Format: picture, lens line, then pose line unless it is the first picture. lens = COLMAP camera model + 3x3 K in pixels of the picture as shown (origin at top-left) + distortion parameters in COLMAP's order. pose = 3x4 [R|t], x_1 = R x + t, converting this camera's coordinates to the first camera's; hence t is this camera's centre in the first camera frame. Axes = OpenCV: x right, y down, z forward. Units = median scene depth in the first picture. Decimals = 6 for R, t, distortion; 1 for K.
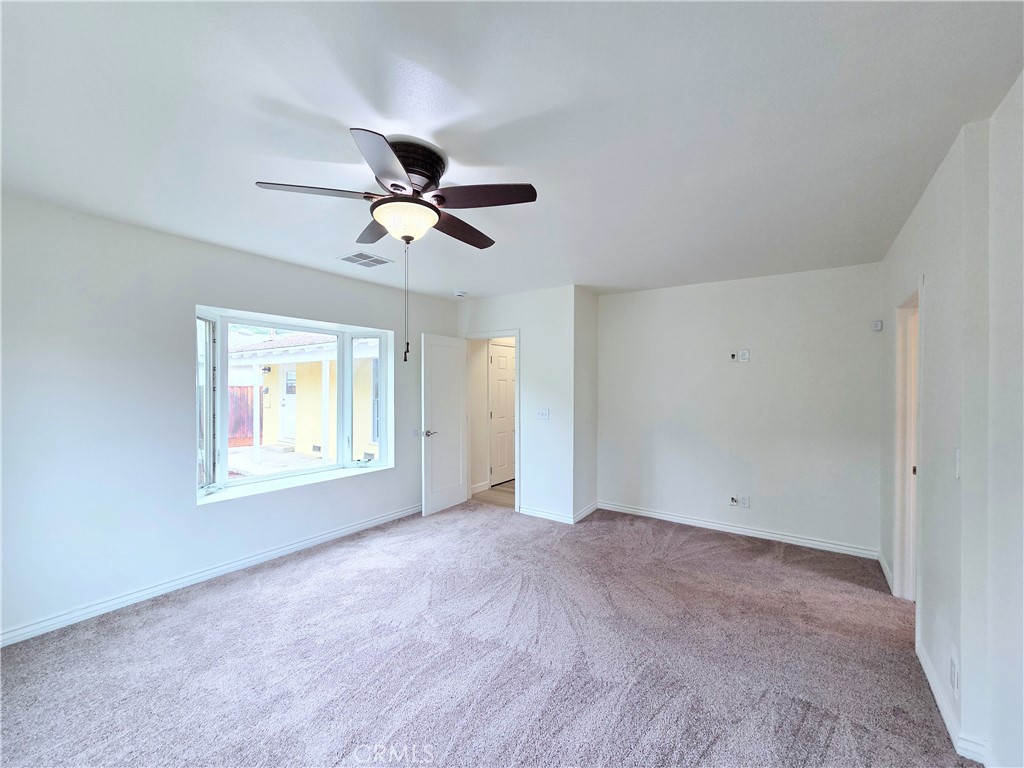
lens RADIAL K [[410.3, 0, 507.9], [0, 410.3, 386.4], [0, 0, 1]] dist [0.000252, 0.000095]
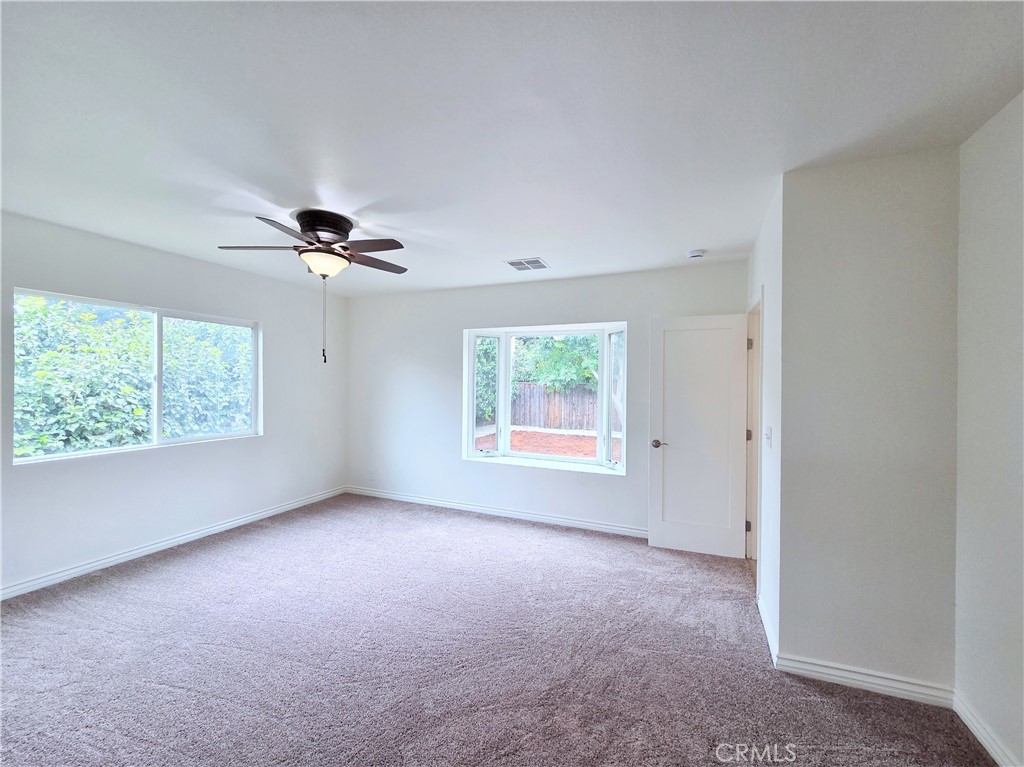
lens RADIAL K [[422.4, 0, 508.1], [0, 422.4, 386.0], [0, 0, 1]] dist [0.000029, 0.000257]
pose [[0.205863, 0.006772, -0.978557, 0.608981], [-0.011708, 0.999922, 0.004457, 0.003071], [0.978511, 0.010540, 0.205926, 0.614317]]
